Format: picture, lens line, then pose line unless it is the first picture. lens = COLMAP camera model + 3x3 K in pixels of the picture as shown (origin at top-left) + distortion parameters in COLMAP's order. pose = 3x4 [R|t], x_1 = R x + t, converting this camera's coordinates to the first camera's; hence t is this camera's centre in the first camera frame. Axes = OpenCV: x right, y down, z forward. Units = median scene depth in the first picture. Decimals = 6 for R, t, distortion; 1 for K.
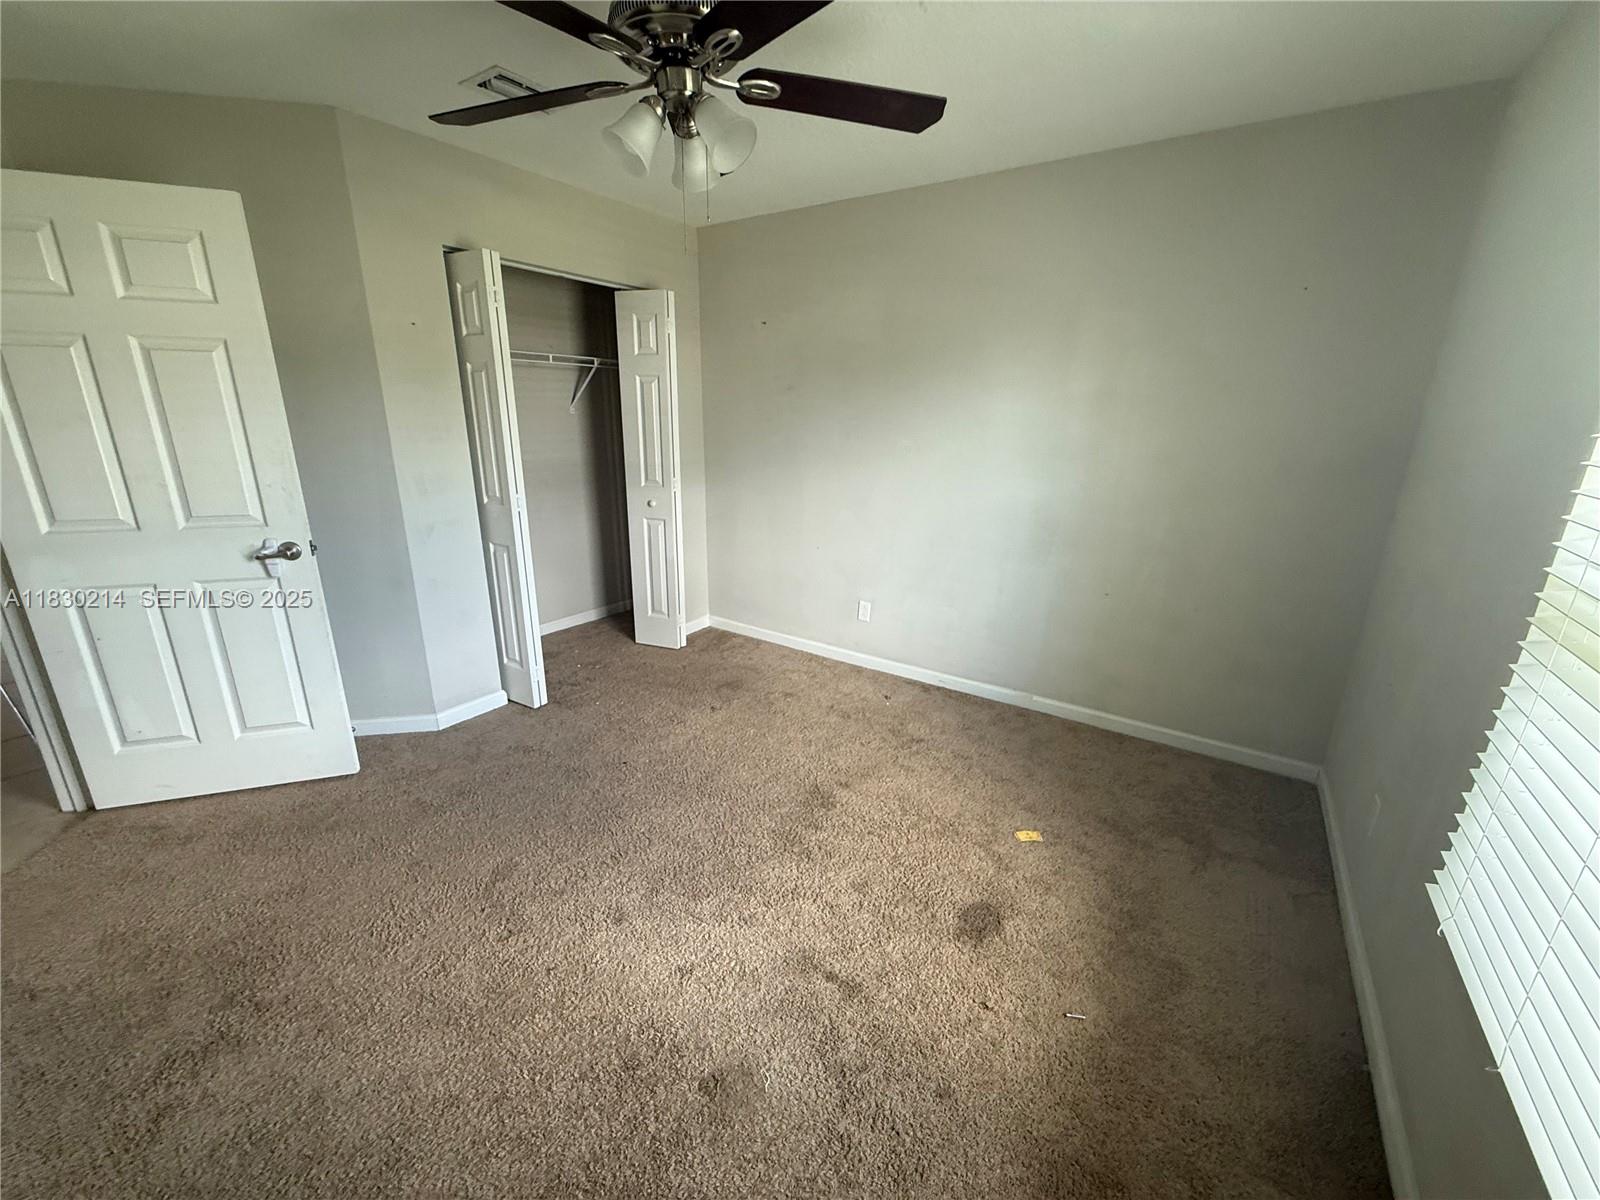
lens RADIAL K [[640.9, 0, 799.6], [0, 640.9, 588.6], [0, 0, 1]] dist [-0.003852, 0.000769]
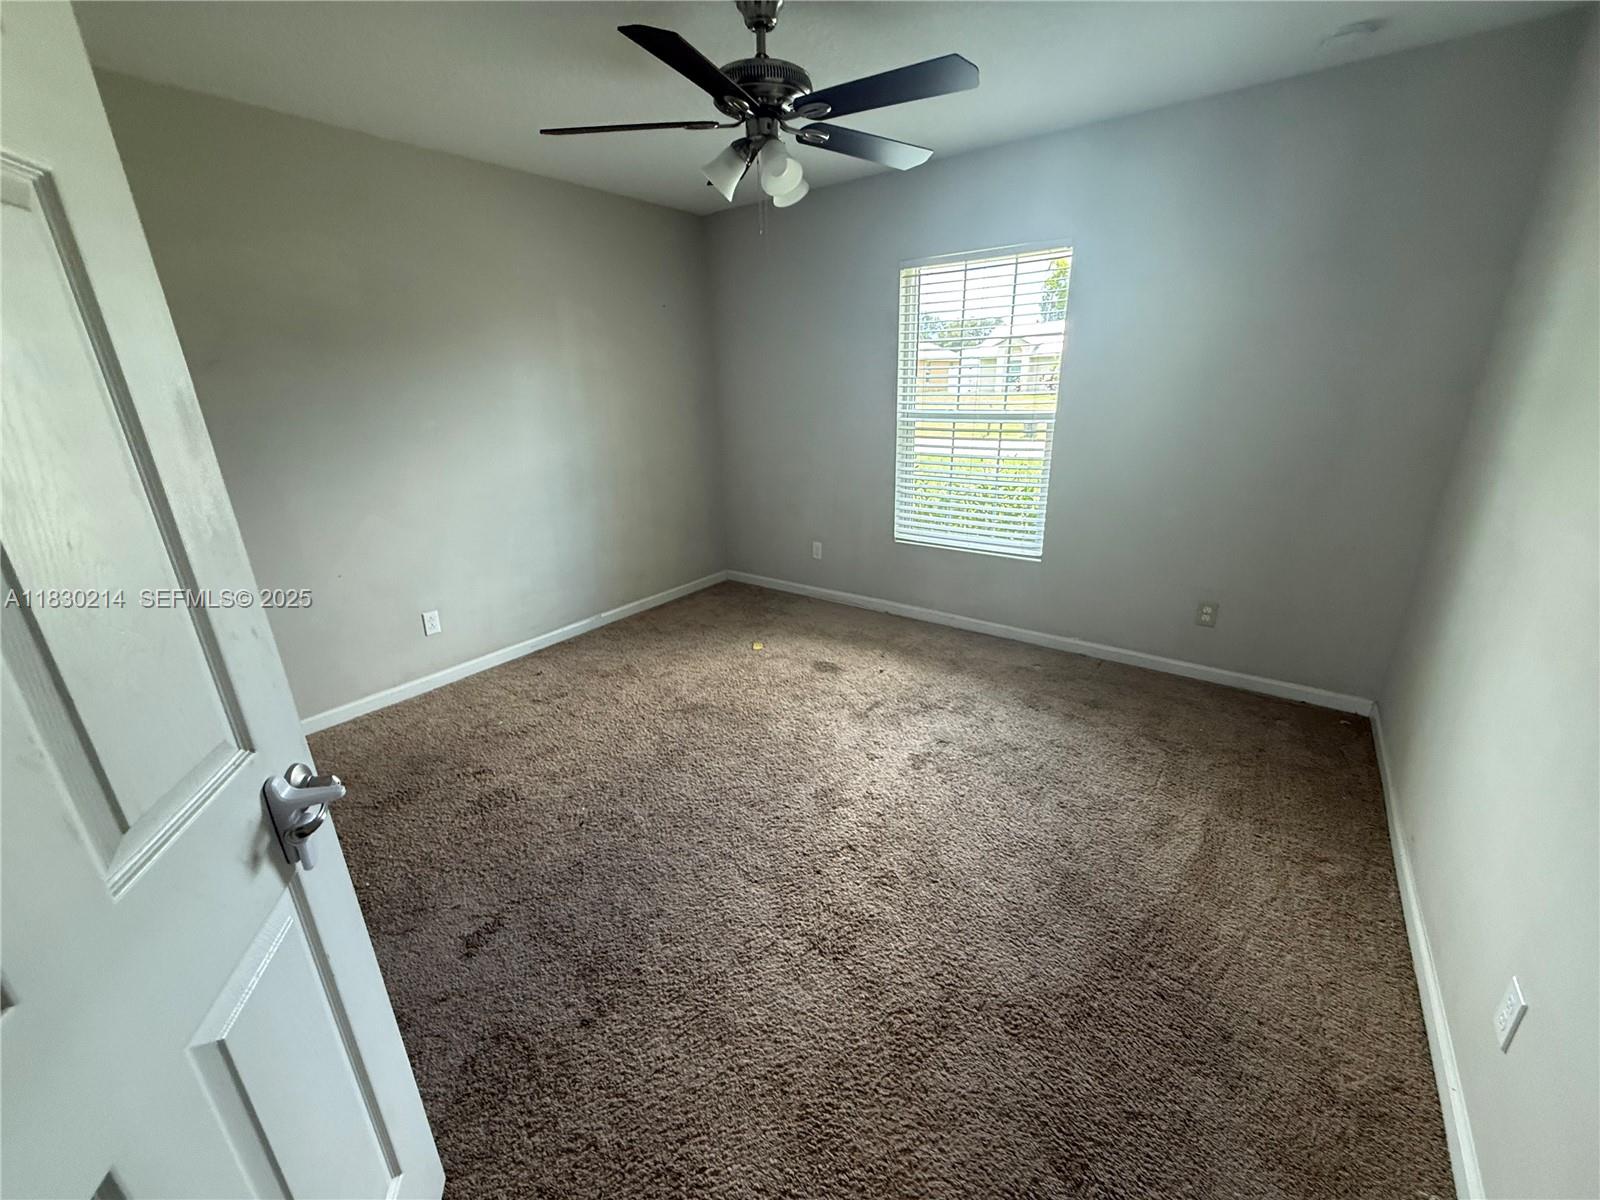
lens RADIAL K [[640.9, 0, 798.4], [0, 640.9, 593.8], [0, 0, 1]] dist [-0.003852, 0.000769]
pose [[0.033082, -0.326285, 0.944692, -0.838348], [0.295389, 0.906176, 0.302638, -0.141132], [-0.954804, 0.269040, 0.126359, 0.500577]]
